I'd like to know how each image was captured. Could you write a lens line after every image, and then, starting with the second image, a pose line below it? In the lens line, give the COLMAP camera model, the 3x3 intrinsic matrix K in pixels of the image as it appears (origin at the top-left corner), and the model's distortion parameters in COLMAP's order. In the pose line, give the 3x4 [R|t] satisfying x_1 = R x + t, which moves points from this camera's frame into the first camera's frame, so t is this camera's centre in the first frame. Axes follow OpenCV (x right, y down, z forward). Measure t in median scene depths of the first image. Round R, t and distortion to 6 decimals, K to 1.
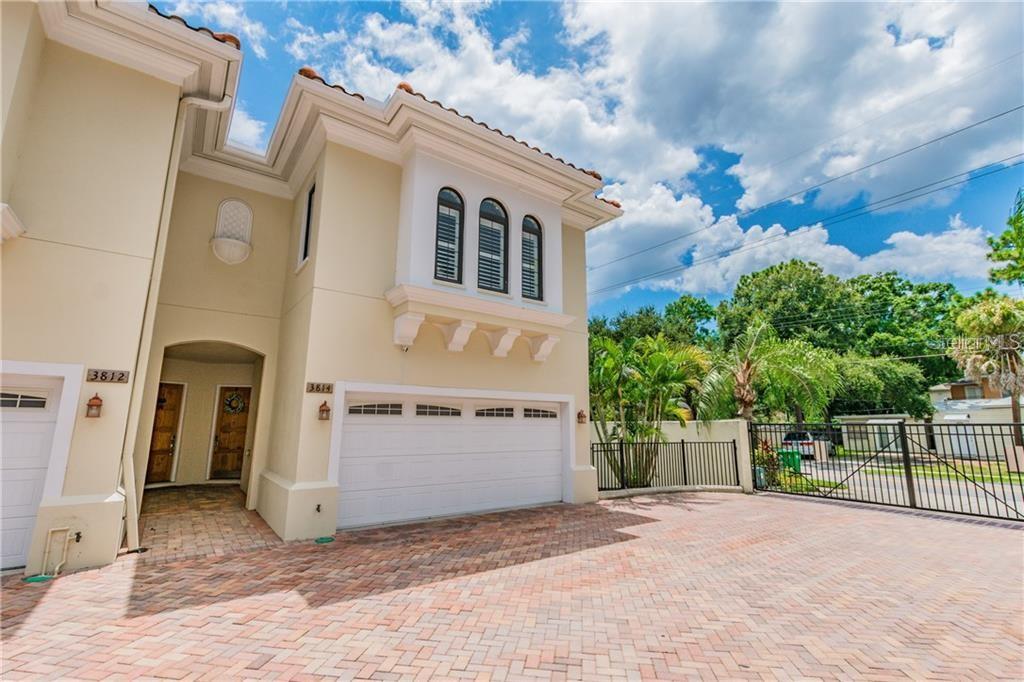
lens RADIAL K [[447.0, 0, 516.0], [0, 447.0, 344.1], [0, 0, 1]] dist [-0.003796, 0.000533]
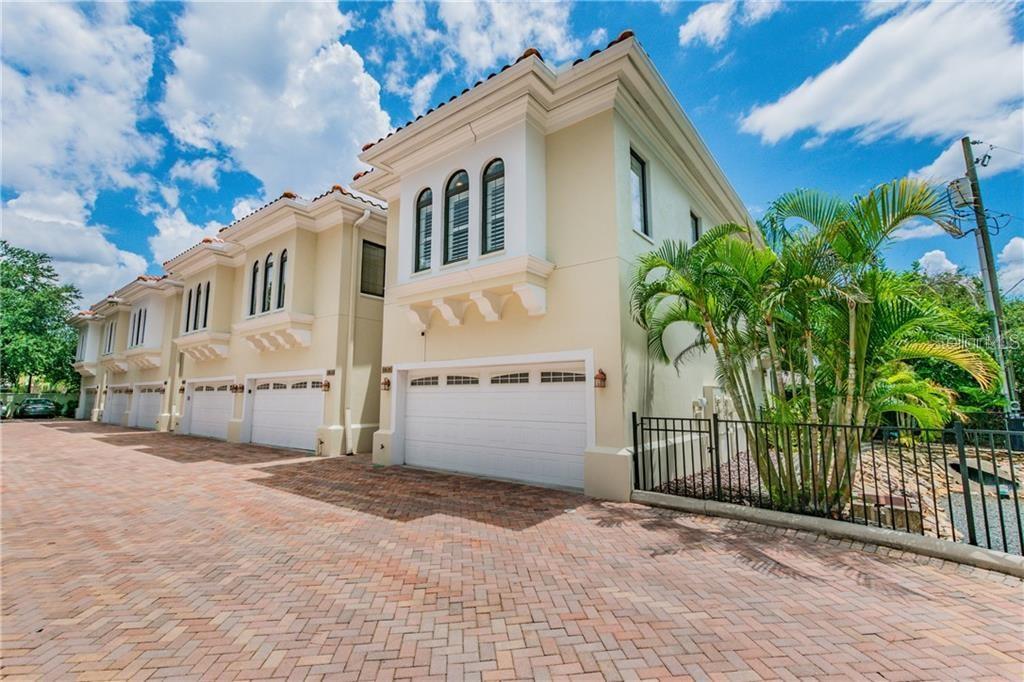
lens RADIAL K [[447.0, 0, 515.0], [0, 447.0, 336.3], [0, 0, 1]] dist [-0.003796, 0.000533]
pose [[0.255933, -0.125967, -0.958452, 0.889386], [0.181868, 0.980044, -0.080241, 0.144351], [0.949433, -0.153775, 0.273735, 0.773544]]
